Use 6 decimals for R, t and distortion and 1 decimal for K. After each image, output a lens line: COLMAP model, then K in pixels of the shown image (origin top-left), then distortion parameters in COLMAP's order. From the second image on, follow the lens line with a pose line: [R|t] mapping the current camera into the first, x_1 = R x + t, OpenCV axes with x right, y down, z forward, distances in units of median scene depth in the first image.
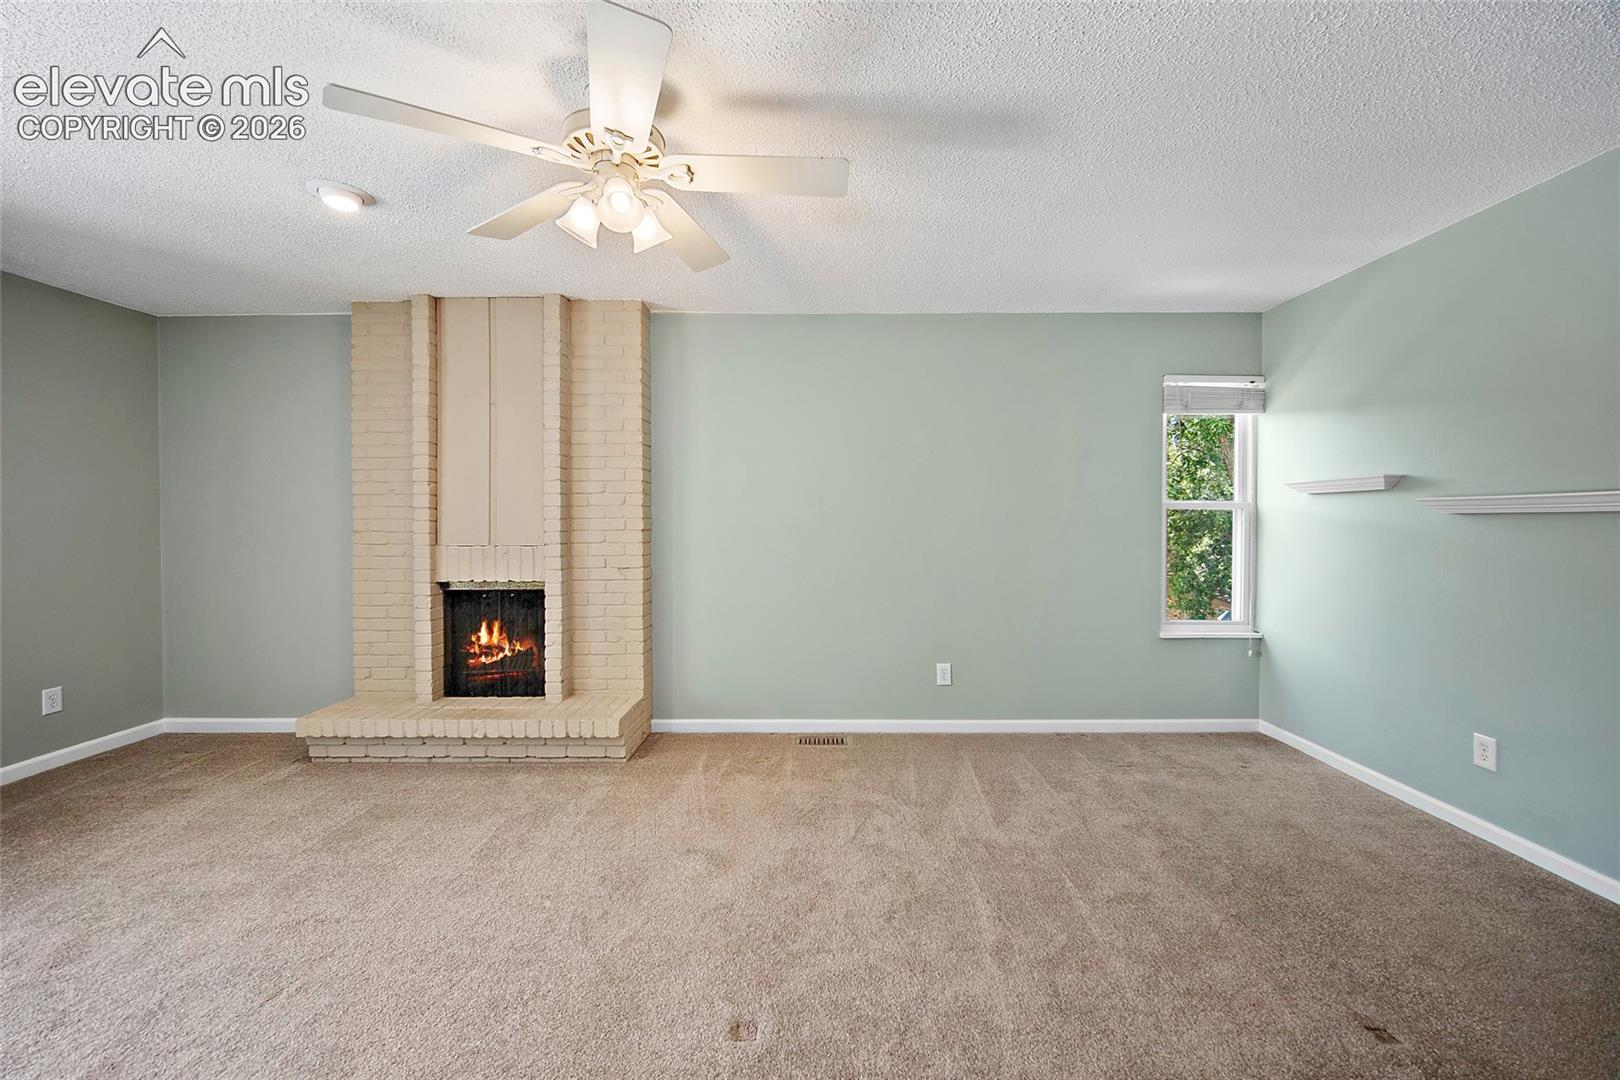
lens RADIAL K [[635.9, 0, 811.9], [0, 635.9, 529.2], [0, 0, 1]] dist [0.000596, -0.000653]
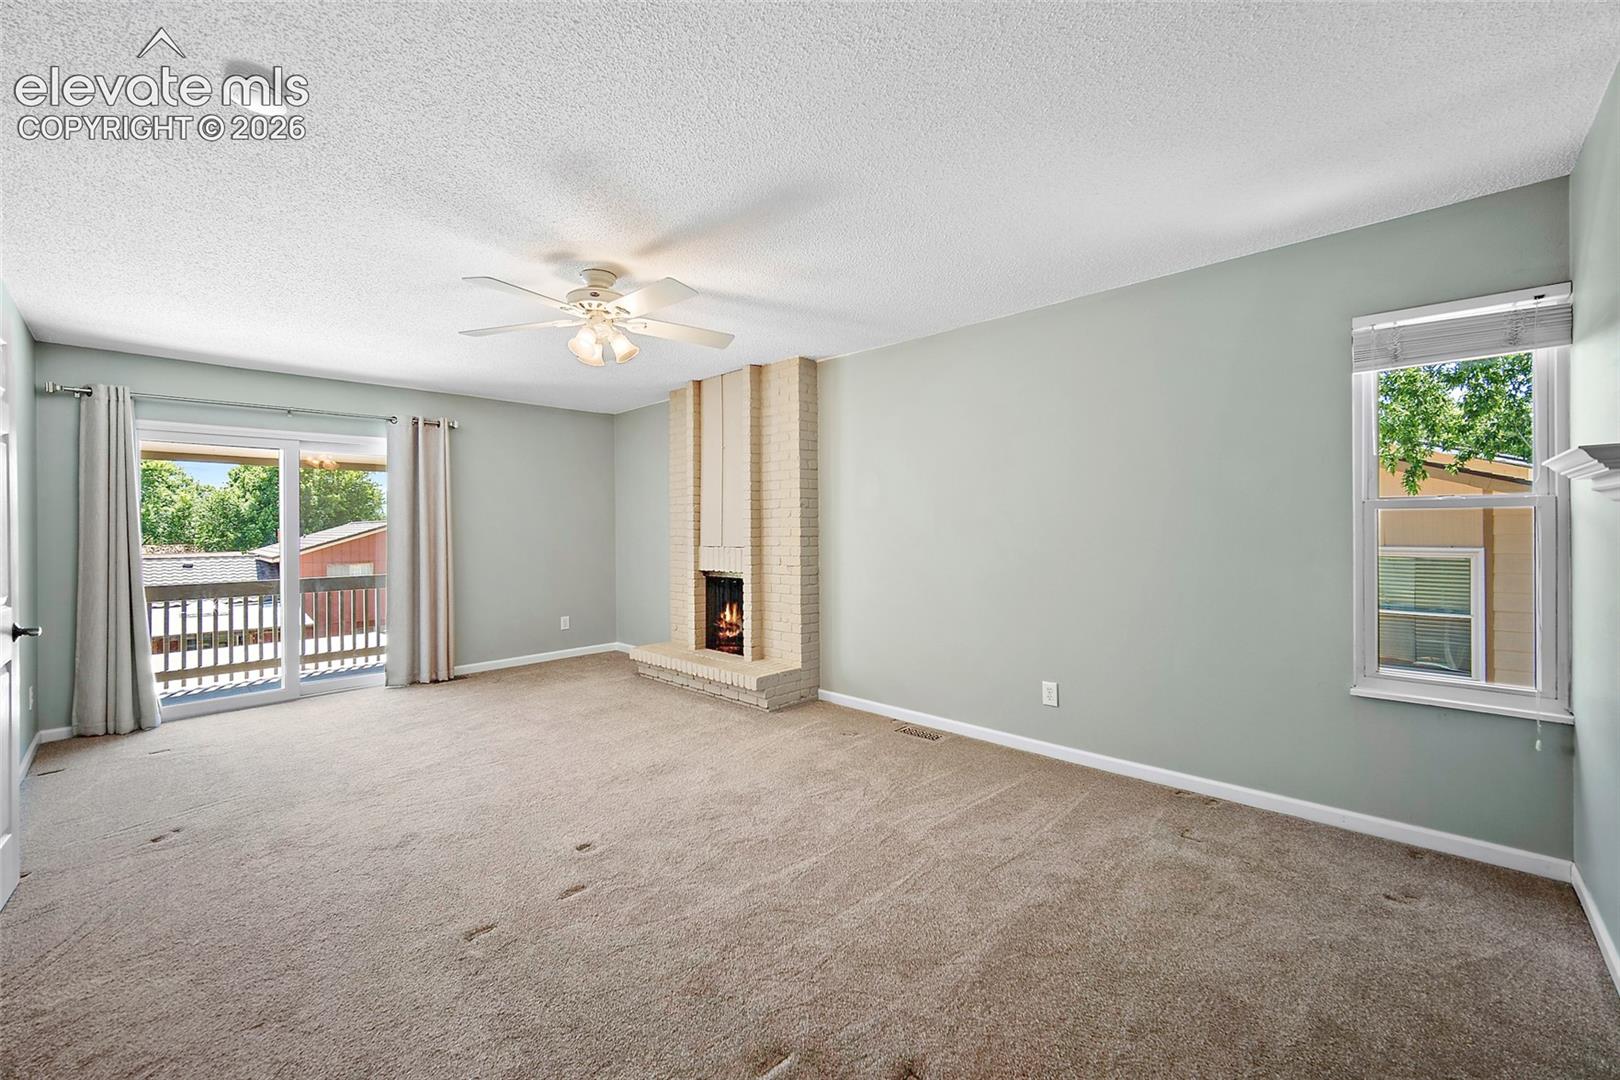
lens RADIAL K [[635.9, 0, 816.7], [0, 635.9, 528.9], [0, 0, 1]] dist [0.000596, -0.000653]
pose [[0.732009, -0.002791, -0.681289, 0.641015], [-0.001719, 0.999981, -0.005944, -0.006274], [0.681293, 0.005522, 0.731990, 0.094716]]
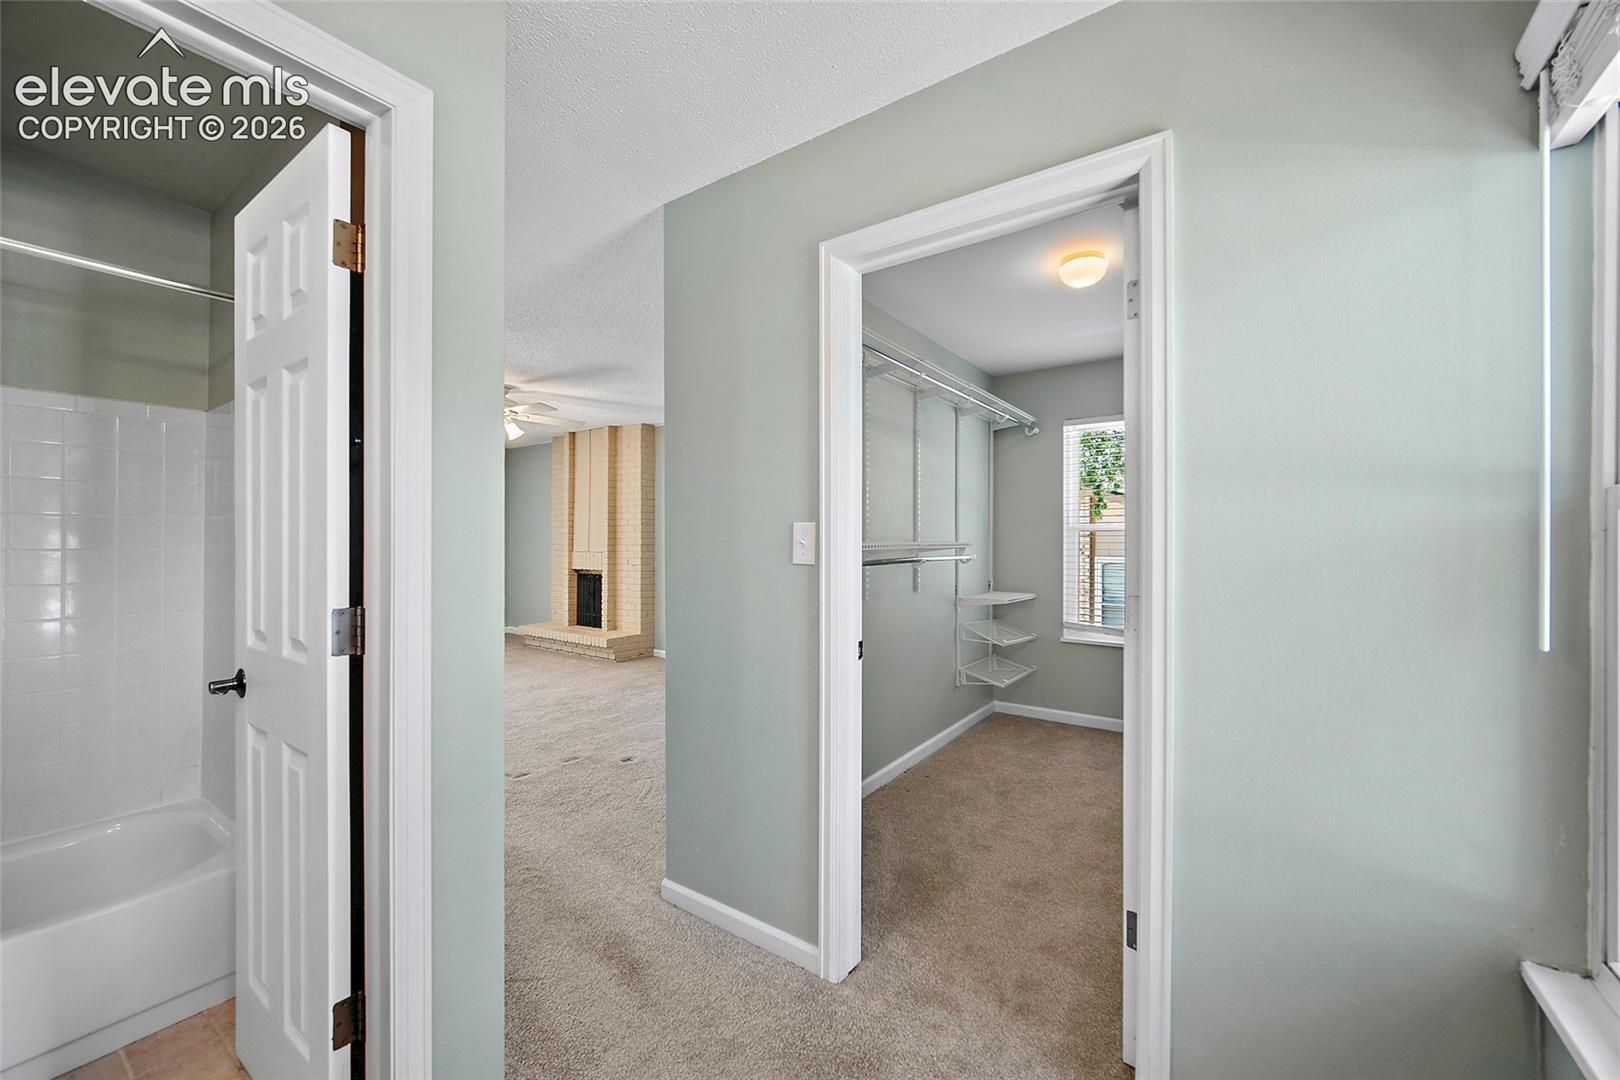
lens RADIAL K [[635.9, 0, 814.7], [0, 635.9, 536.7], [0, 0, 1]] dist [0.000596, -0.000653]
pose [[0.819657, 0.004299, -0.572839, 1.264354], [-0.011107, 0.999903, -0.008390, -0.013434], [0.572748, 0.013239, 0.819625, -0.251828]]
